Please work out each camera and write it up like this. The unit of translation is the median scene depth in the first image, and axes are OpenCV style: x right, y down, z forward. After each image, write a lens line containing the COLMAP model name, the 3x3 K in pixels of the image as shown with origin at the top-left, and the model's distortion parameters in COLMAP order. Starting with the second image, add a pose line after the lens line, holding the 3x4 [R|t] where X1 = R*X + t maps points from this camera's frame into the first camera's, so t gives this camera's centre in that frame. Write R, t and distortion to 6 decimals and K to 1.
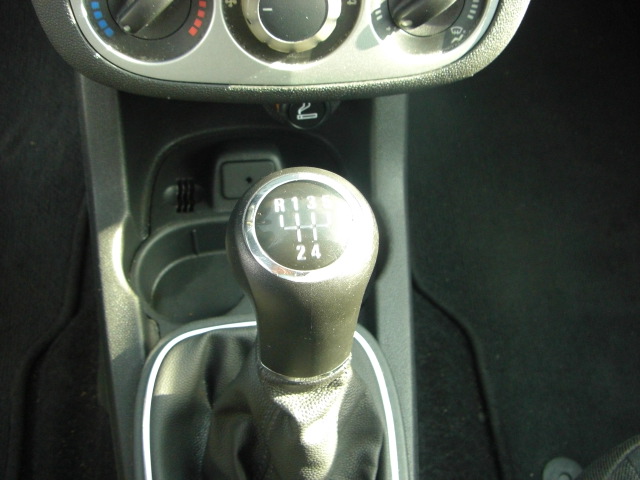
lens RADIAL K [[716.9, 0, 314.2], [0, 716.9, 238.1], [0, 0, 1]] dist [-0.150077, 0.000000]
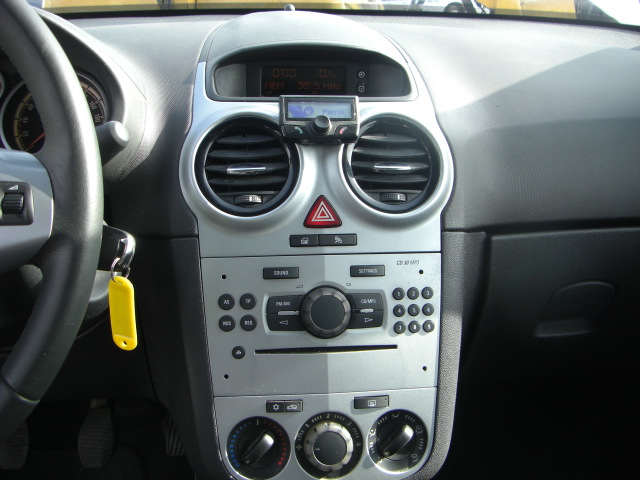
lens RADIAL K [[716.9, 0, 319.3], [0, 716.9, 236.9], [0, 0, 1]] dist [-0.150077, 0.000000]
pose [[0.997862, -0.063774, 0.014291, -0.048886], [0.058037, 0.764142, -0.642431, 0.501488], [0.030050, 0.641887, 0.766210, -0.927260]]
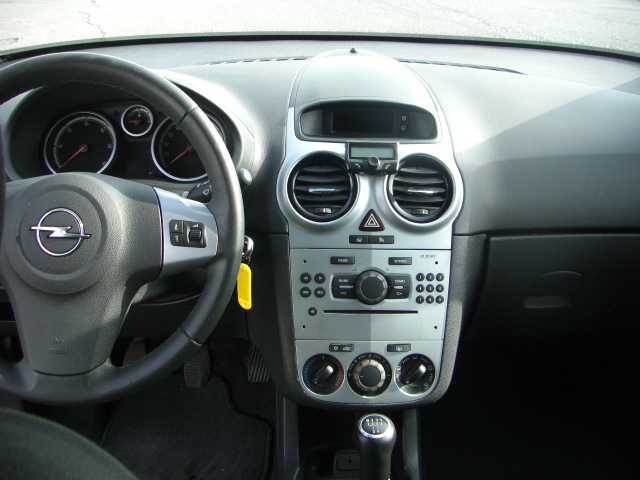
lens RADIAL K [[716.9, 0, 320.9], [0, 716.9, 242.3], [0, 0, 1]] dist [-0.150077, 0.000000]
pose [[0.996983, -0.025419, -0.073344, 0.000855], [-0.021320, 0.818863, -0.573593, 0.969605], [0.074639, 0.573426, 0.815850, -1.869245]]
